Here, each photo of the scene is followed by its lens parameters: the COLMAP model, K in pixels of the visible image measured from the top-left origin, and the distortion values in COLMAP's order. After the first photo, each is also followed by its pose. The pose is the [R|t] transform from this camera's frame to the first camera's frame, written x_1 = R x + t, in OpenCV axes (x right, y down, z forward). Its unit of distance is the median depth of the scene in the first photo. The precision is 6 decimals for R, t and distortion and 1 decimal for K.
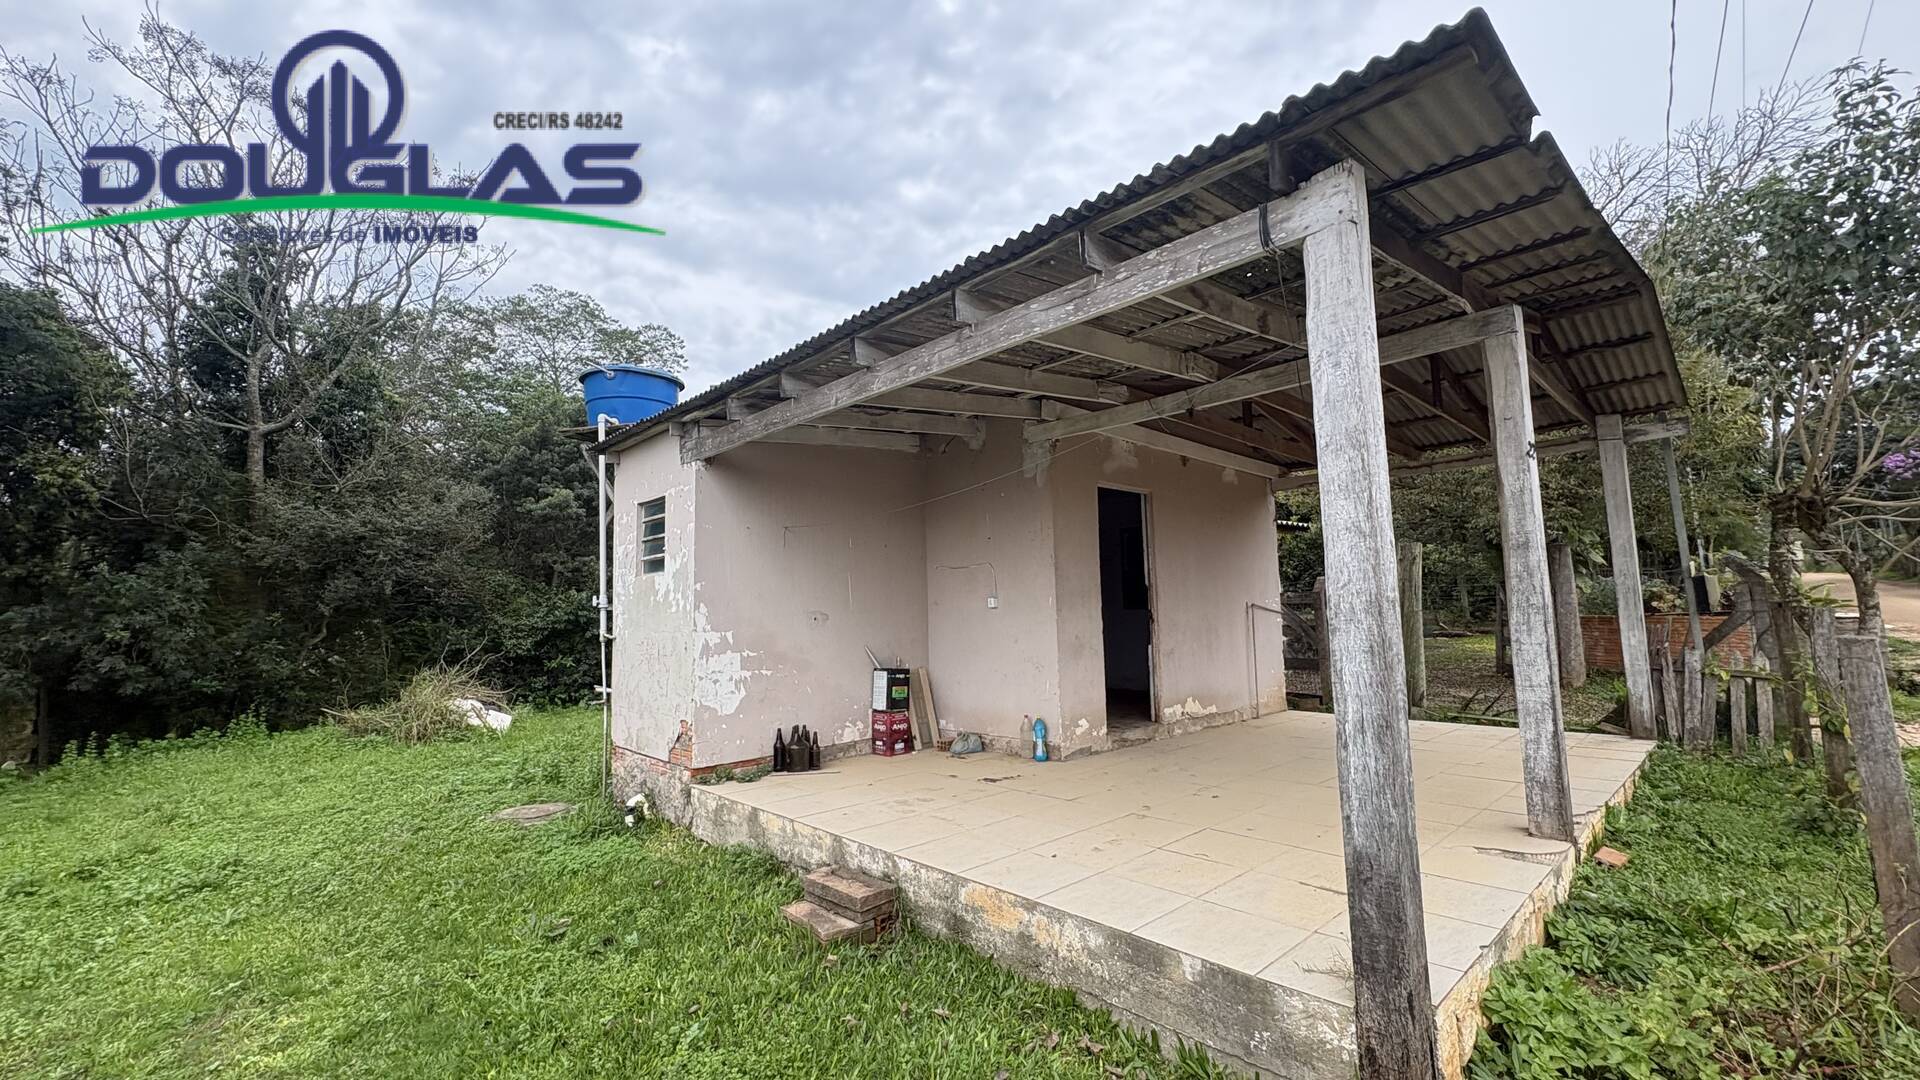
lens RADIAL K [[762.3, 0, 958.1], [0, 762.3, 536.7], [0, 0, 1]] dist [-0.000895, 0.000910]
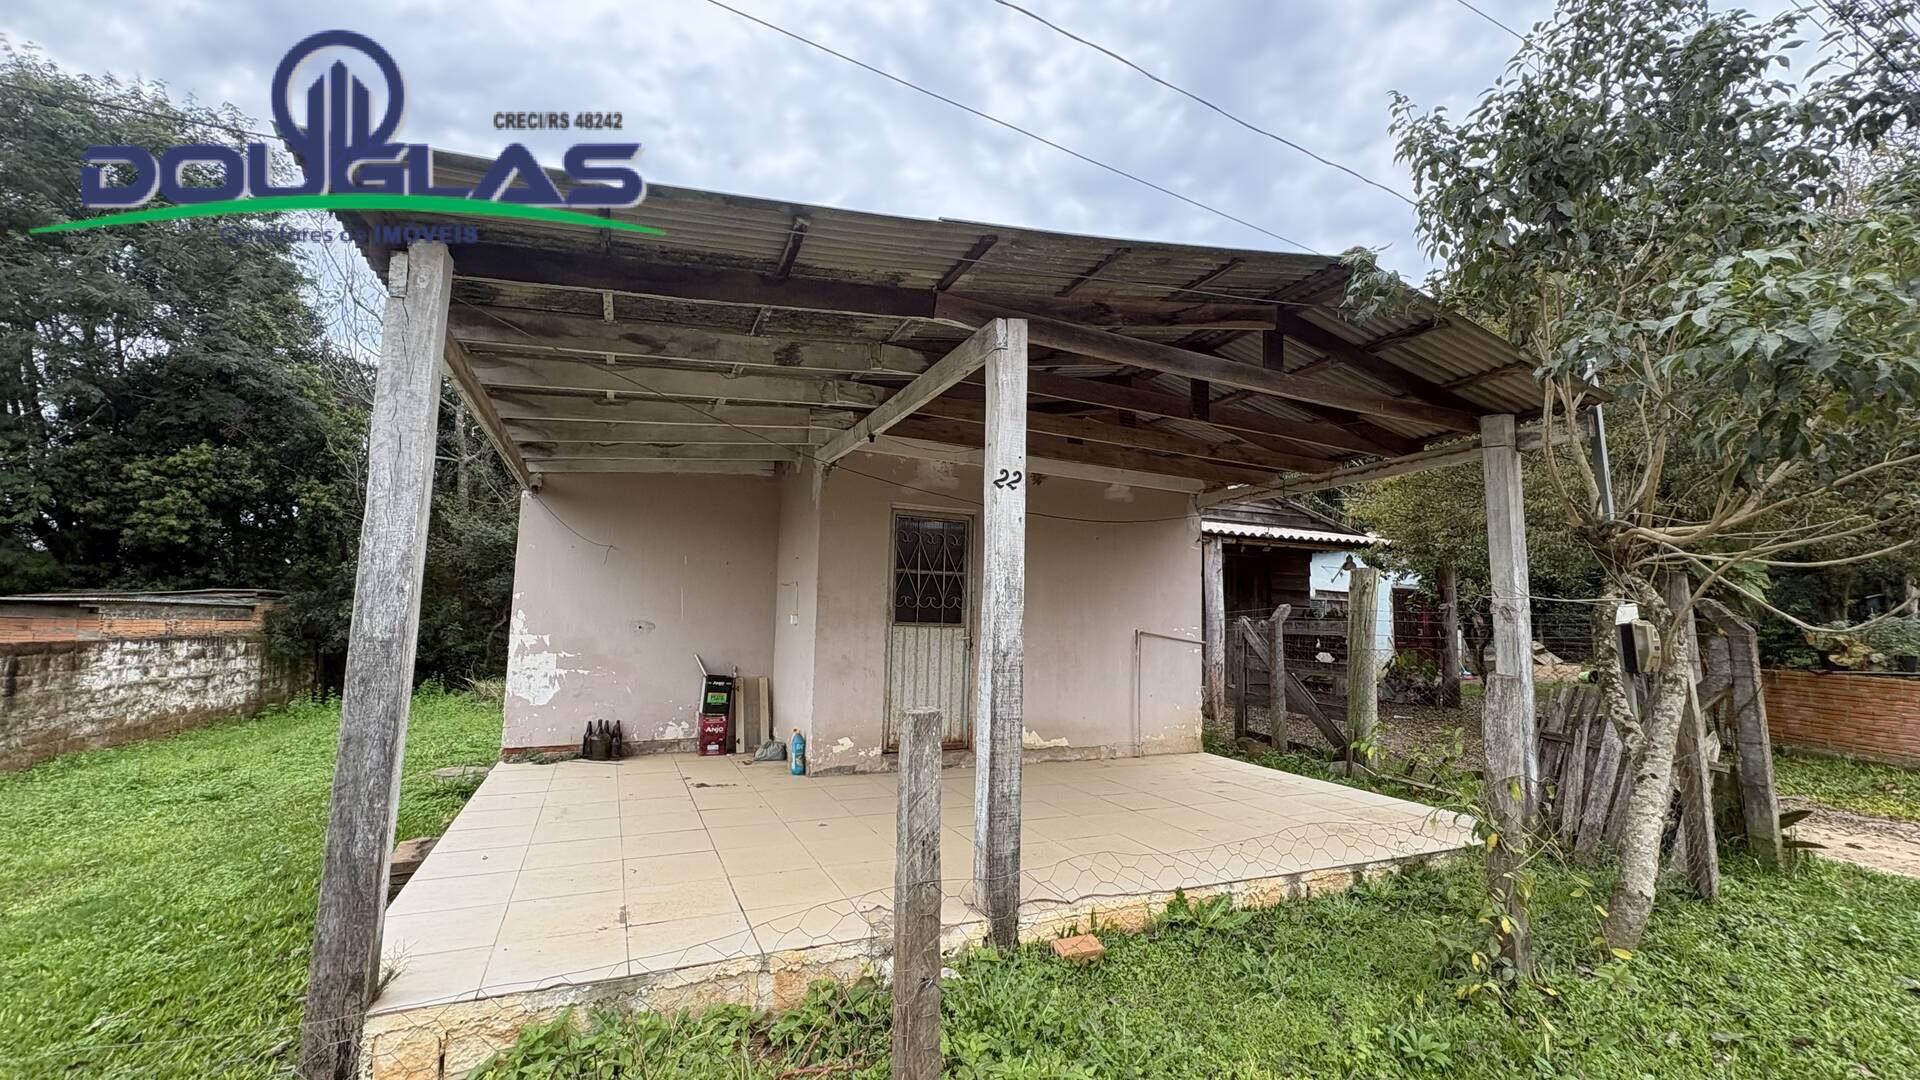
lens RADIAL K [[760.5, 0, 958.7], [0, 760.5, 537.1], [0, 0, 1]] dist [0.000440, -0.000377]
pose [[0.947621, 0.008188, -0.319293, 0.627845], [-0.010345, 0.999934, -0.005061, -0.025380], [0.319230, 0.008099, 0.947643, 0.082745]]
